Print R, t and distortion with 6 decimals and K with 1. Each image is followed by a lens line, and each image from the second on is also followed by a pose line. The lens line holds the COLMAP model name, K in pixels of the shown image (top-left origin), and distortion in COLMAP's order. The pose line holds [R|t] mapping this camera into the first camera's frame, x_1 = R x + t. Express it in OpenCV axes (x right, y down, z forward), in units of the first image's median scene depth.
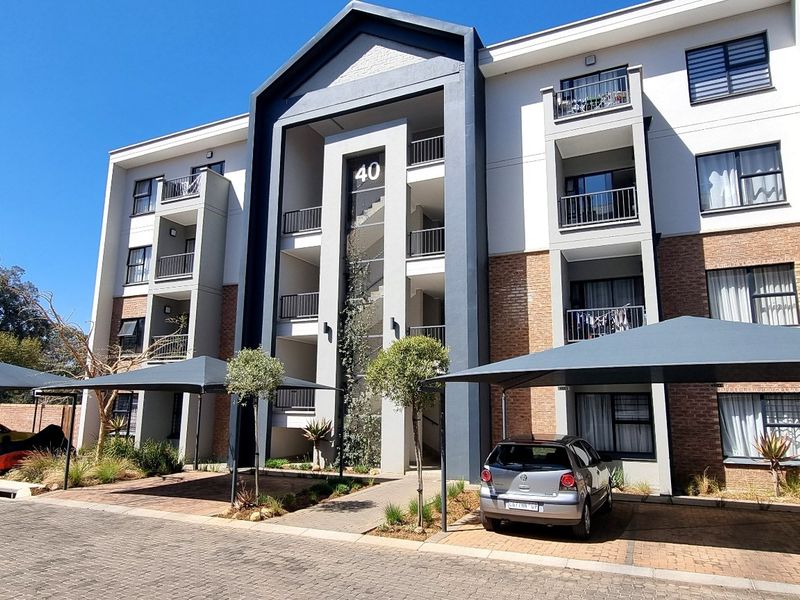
lens RADIAL K [[551.7, 0, 390.7], [0, 551.7, 303.5], [0, 0, 1]] dist [-0.000100, -0.000722]
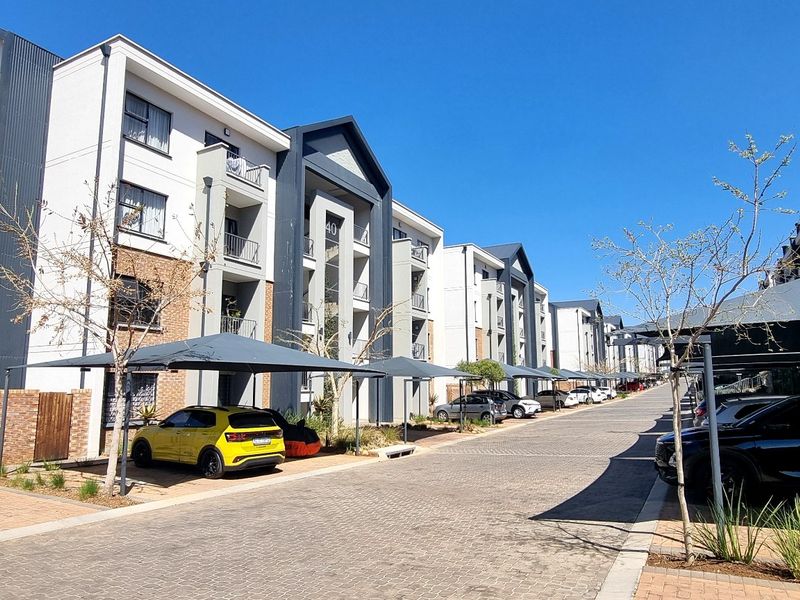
lens RADIAL K [[551.7, 0, 390.7], [0, 551.7, 303.5], [0, 0, 1]] dist [-0.000100, -0.000722]
pose [[0.059148, 0.139599, 0.988440, -1.455587], [-0.179831, 0.975464, -0.127006, 0.116441], [-0.981918, -0.170240, 0.082801, 0.686135]]
